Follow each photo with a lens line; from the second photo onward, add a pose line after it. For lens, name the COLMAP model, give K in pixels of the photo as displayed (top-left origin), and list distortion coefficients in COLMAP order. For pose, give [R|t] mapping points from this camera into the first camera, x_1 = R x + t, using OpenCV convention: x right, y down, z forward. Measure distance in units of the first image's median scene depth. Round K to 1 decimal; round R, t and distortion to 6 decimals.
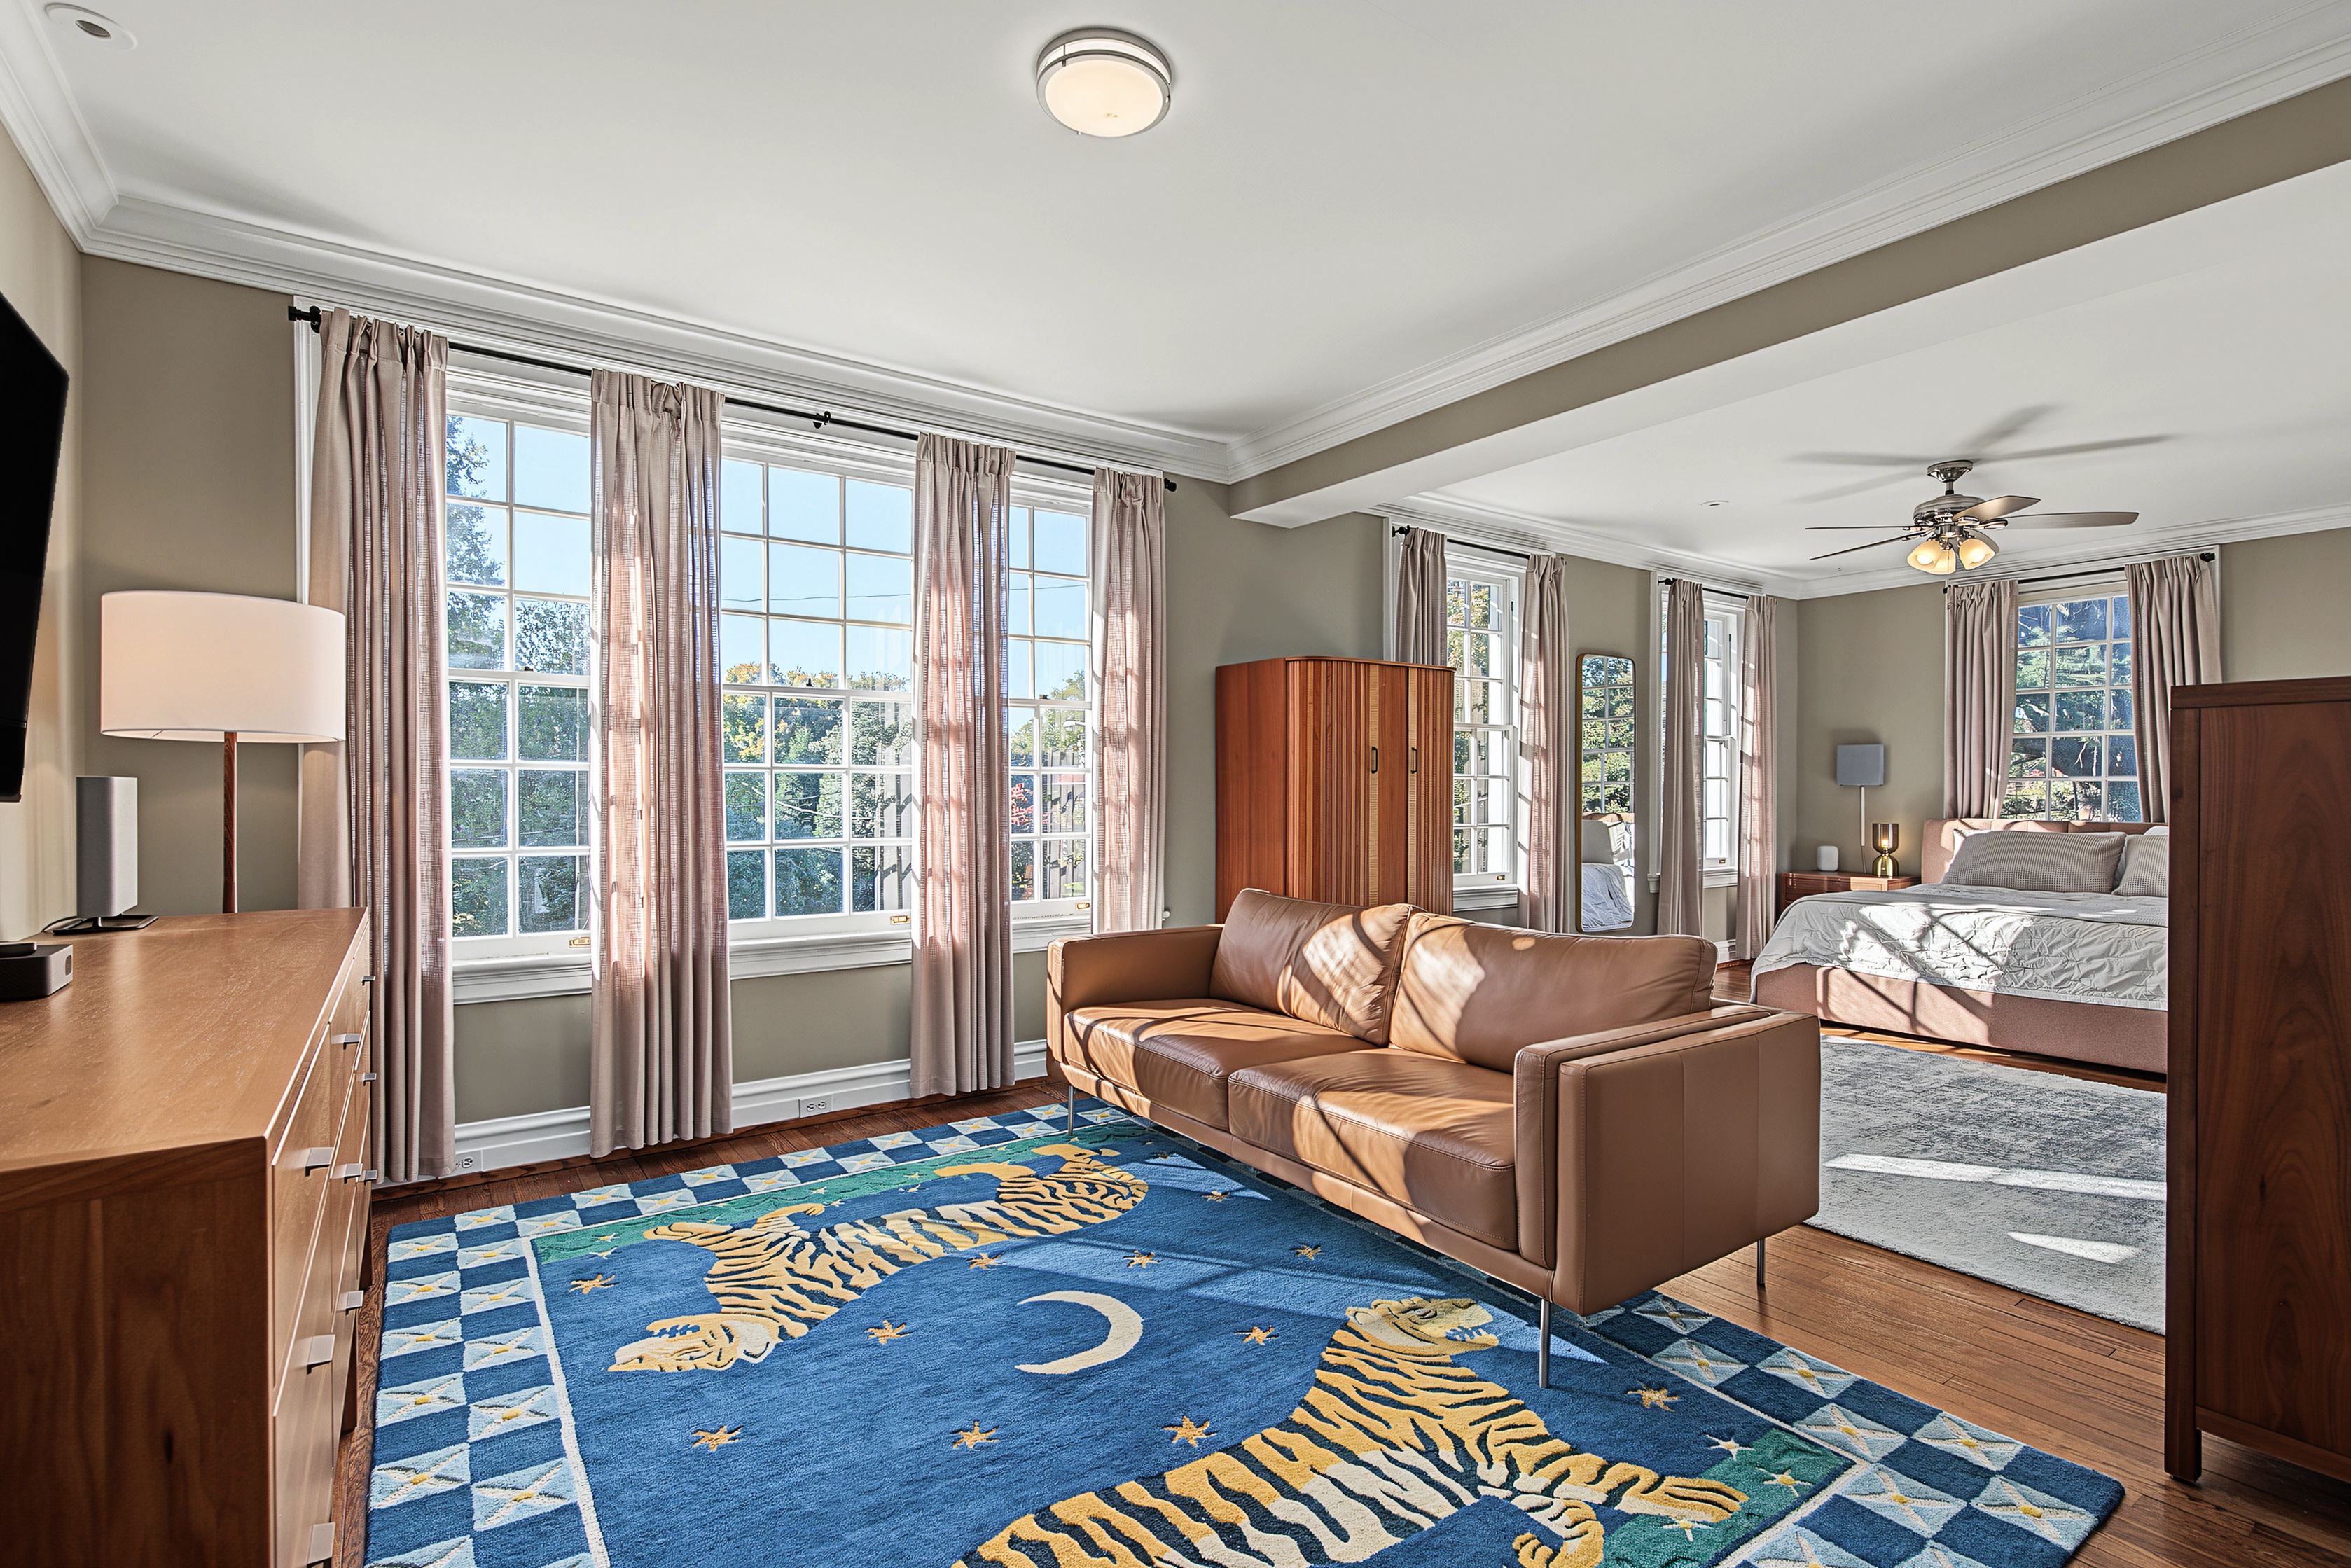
lens RADIAL K [[1101.7, 0, 1184.0], [0, 1101.7, 806.3], [0, 0, 1]] dist [-0.000290, 0.001754]
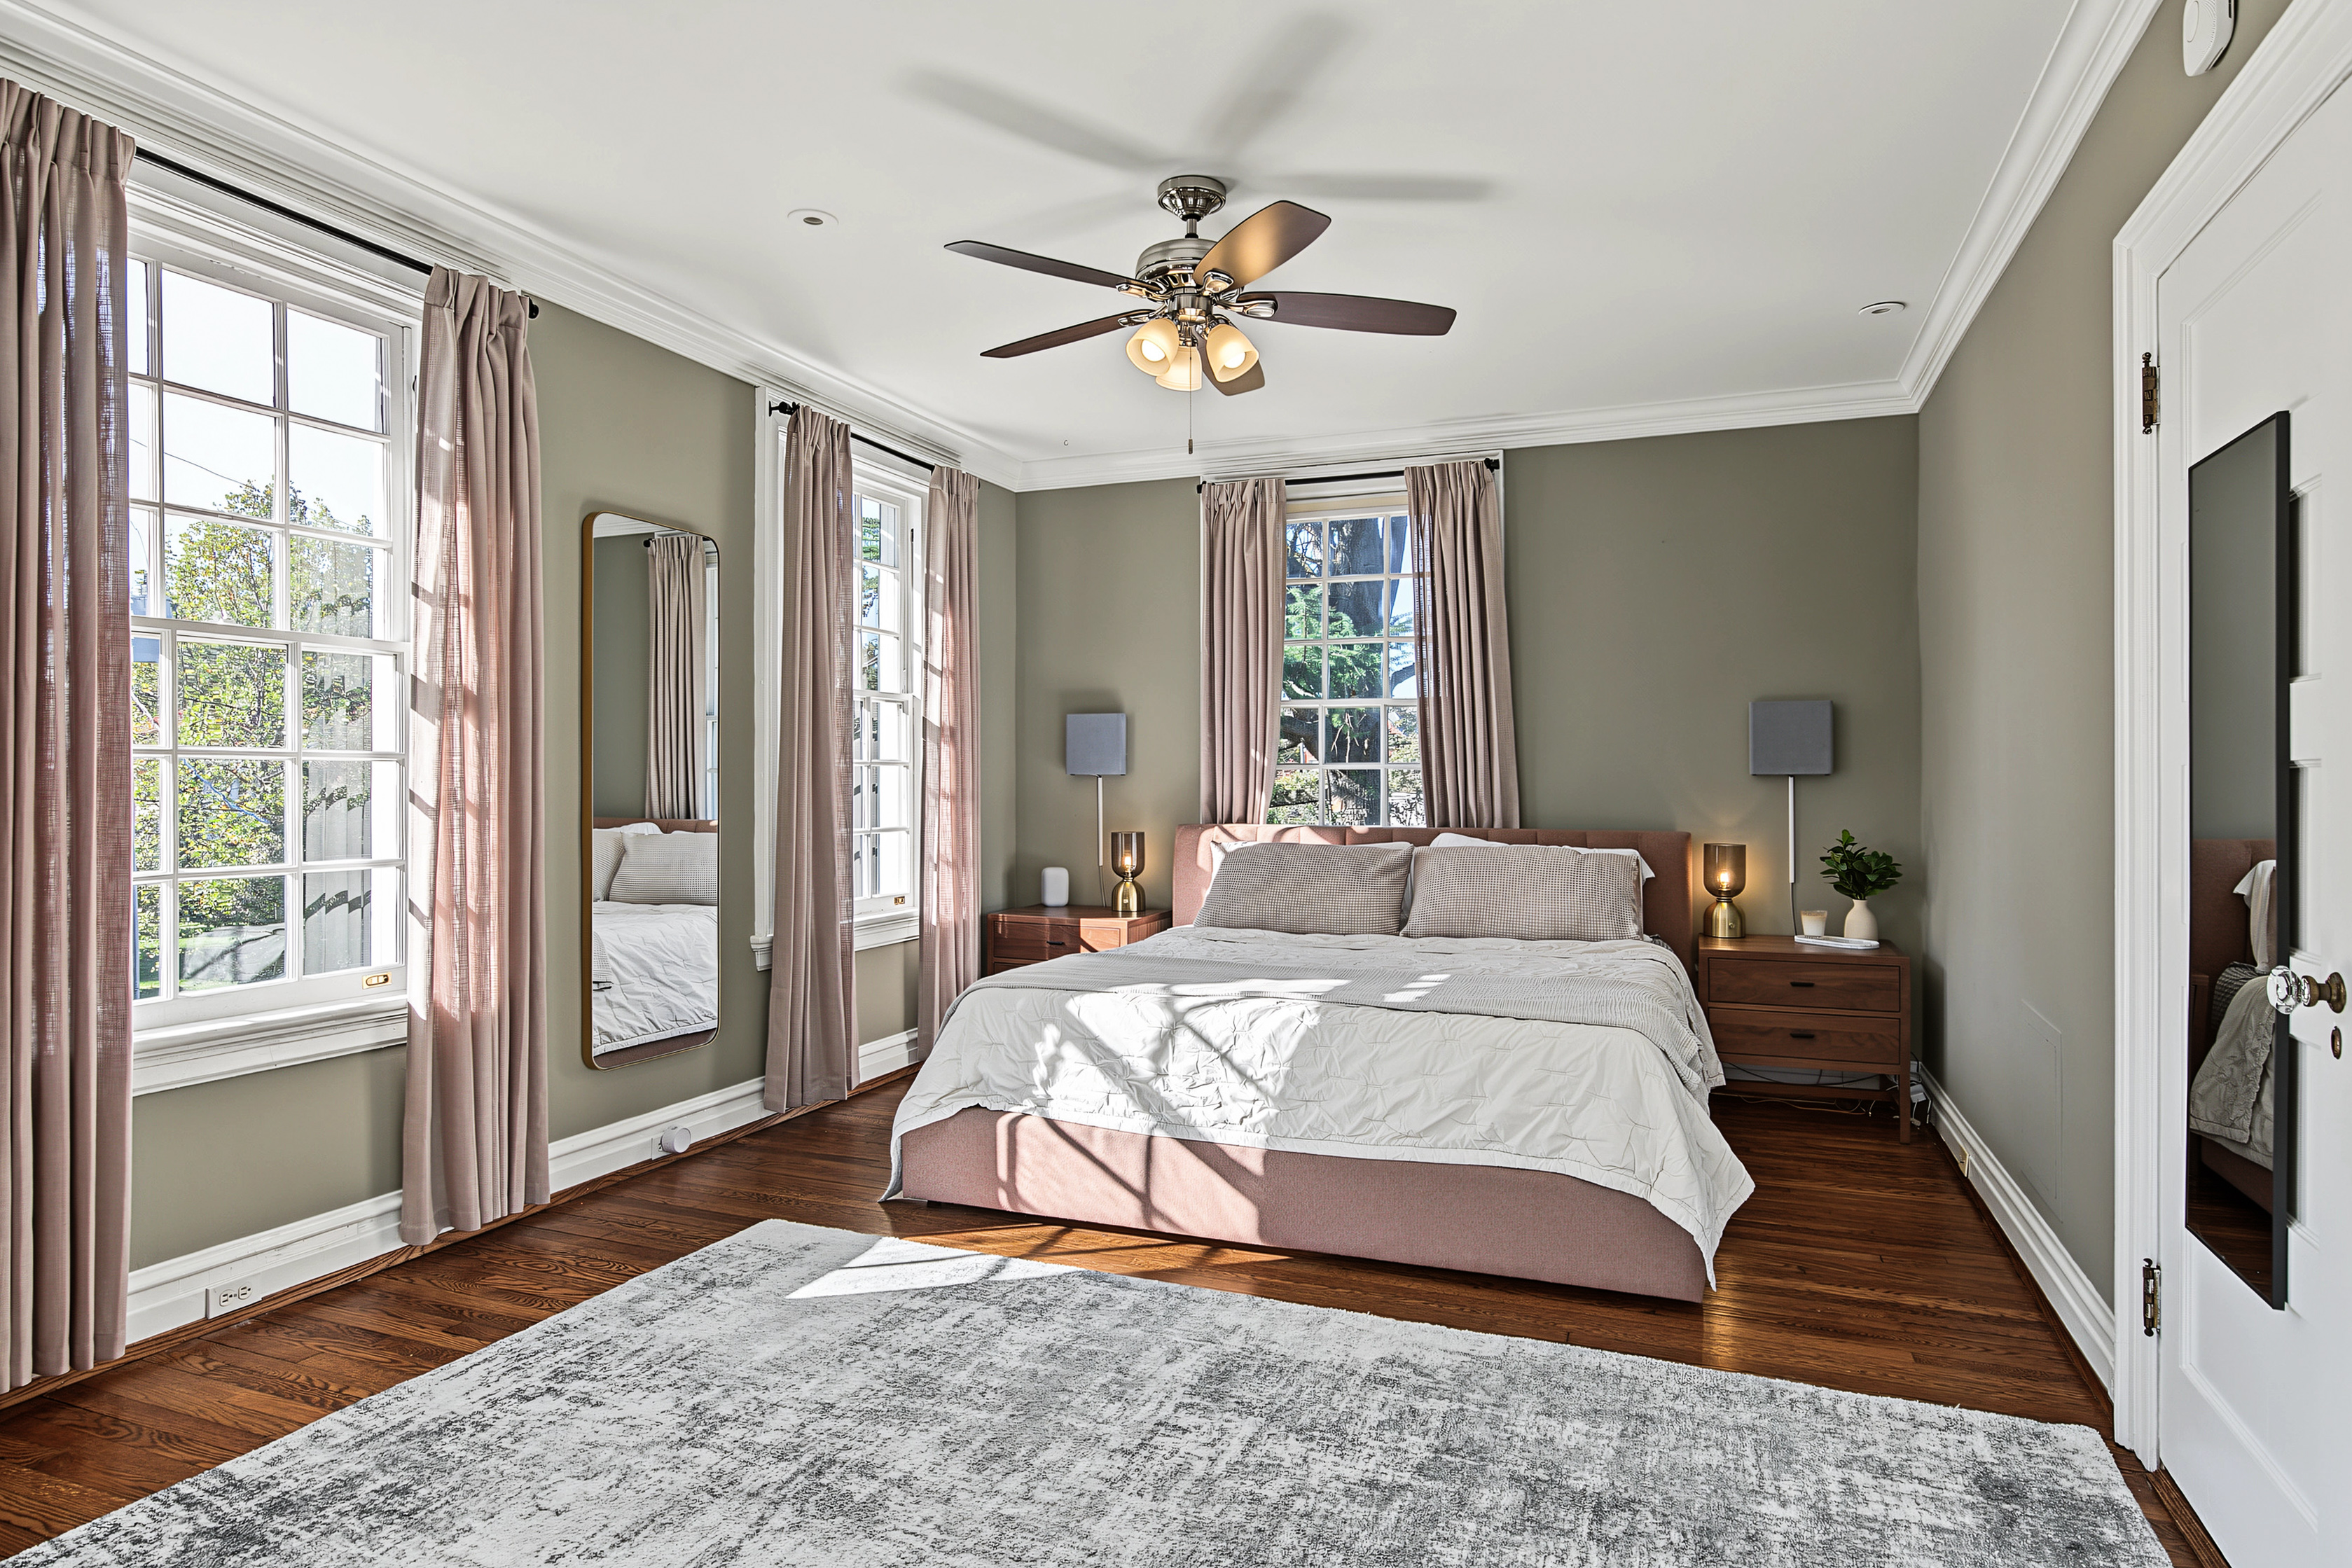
lens RADIAL K [[1332.7, 0, 1177.1], [0, 1332.7, 783.1], [0, 0, 1]] dist [-0.004472, -0.000327]
pose [[0.839975, -0.001898, 0.542622, 0.271945], [0.007286, 0.999943, -0.007780, -0.009083], [-0.542576, 0.010489, 0.839941, 0.372965]]
